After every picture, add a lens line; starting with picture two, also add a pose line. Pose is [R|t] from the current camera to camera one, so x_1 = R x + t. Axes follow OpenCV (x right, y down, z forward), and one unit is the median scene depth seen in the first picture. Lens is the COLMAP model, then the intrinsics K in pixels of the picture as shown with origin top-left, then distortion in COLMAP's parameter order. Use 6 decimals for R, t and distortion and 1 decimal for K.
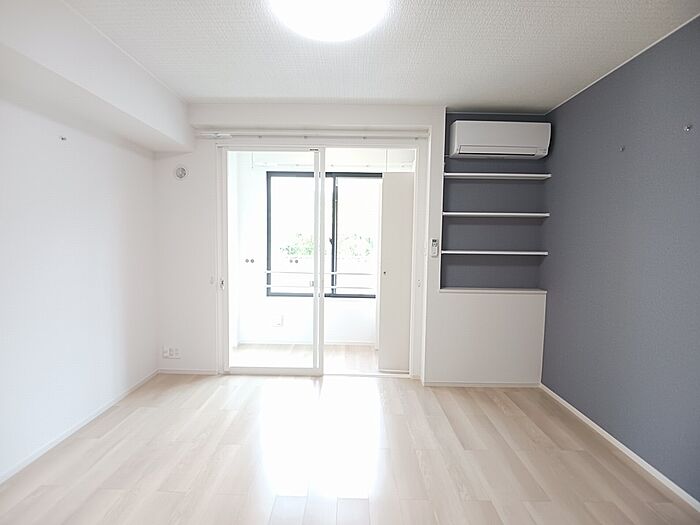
lens RADIAL K [[382.8, 0, 349.0], [0, 382.8, 261.7], [0, 0, 1]] dist [-0.015815, 0.001149]
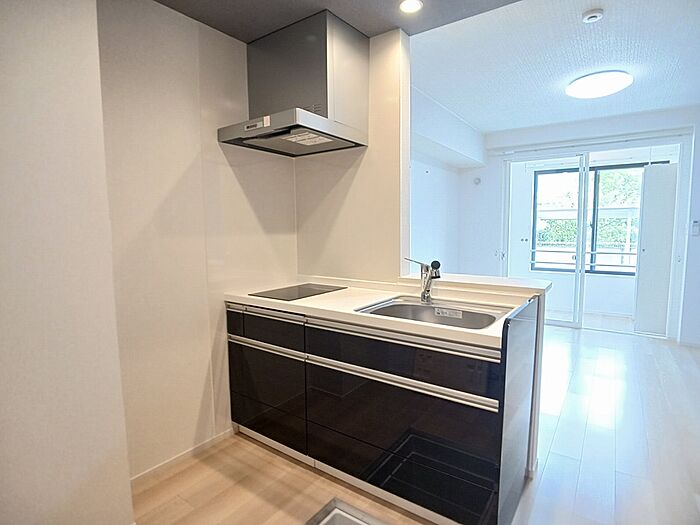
lens RADIAL K [[382.8, 0, 354.7], [0, 382.8, 260.9], [0, 0, 1]] dist [-0.015815, 0.001149]
pose [[0.828794, 0.030203, -0.558737, 0.008975], [-0.018796, 0.999481, 0.026147, 0.049623], [0.559237, -0.011169, 0.828932, -0.507181]]
